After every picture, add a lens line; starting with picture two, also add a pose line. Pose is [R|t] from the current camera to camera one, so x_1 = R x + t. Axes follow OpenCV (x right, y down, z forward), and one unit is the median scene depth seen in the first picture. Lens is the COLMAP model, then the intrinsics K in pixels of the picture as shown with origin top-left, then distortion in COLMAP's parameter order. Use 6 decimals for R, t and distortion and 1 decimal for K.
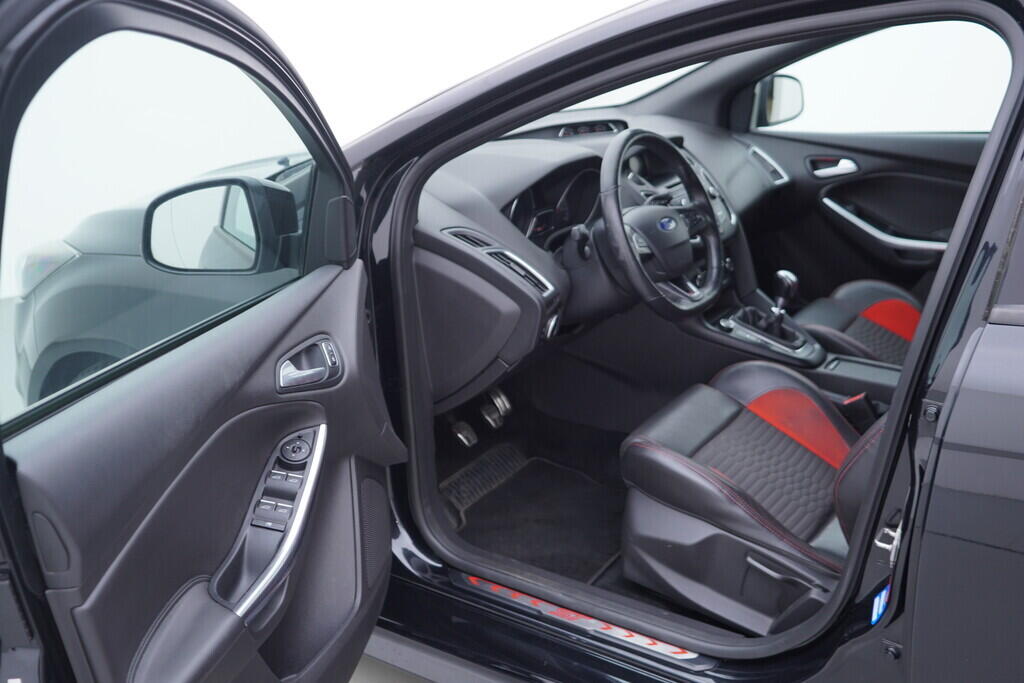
lens RADIAL K [[1054.1, 0, 512.0], [0, 1054.1, 341.5], [0, 0, 1]] dist [-0.004831, 0.016934]
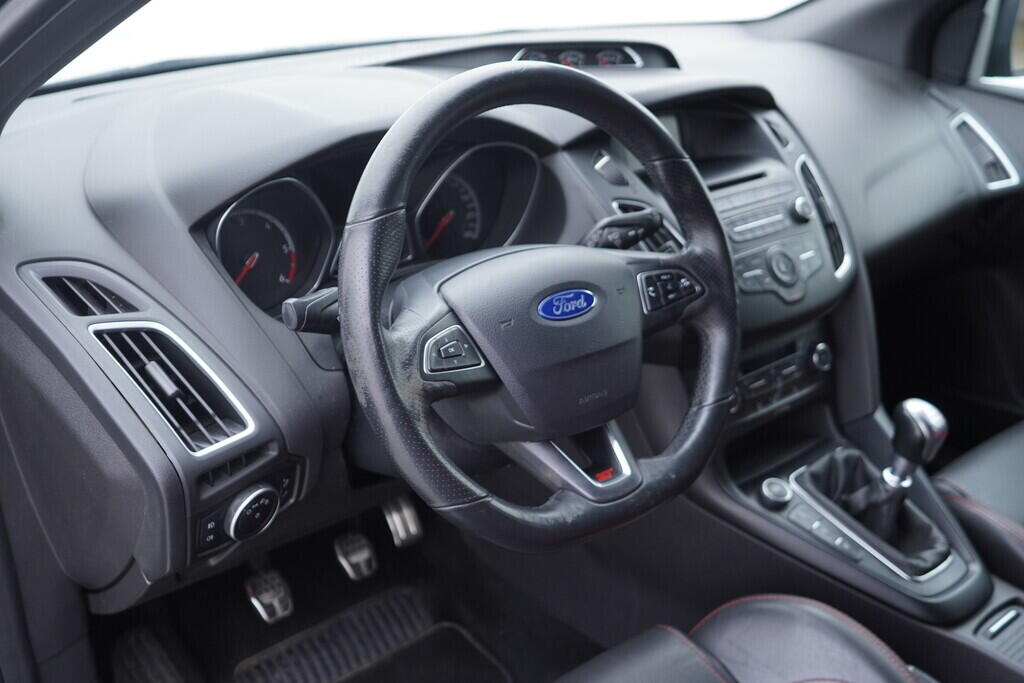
lens RADIAL K [[1054.1, 0, 512.0], [0, 1054.1, 341.5], [0, 0, 1]] dist [-0.004831, 0.016934]
pose [[0.957630, 0.143740, -0.249569, 0.194104], [-0.123580, 0.987802, 0.094734, -0.111708], [0.260141, -0.059878, 0.963712, 0.500255]]
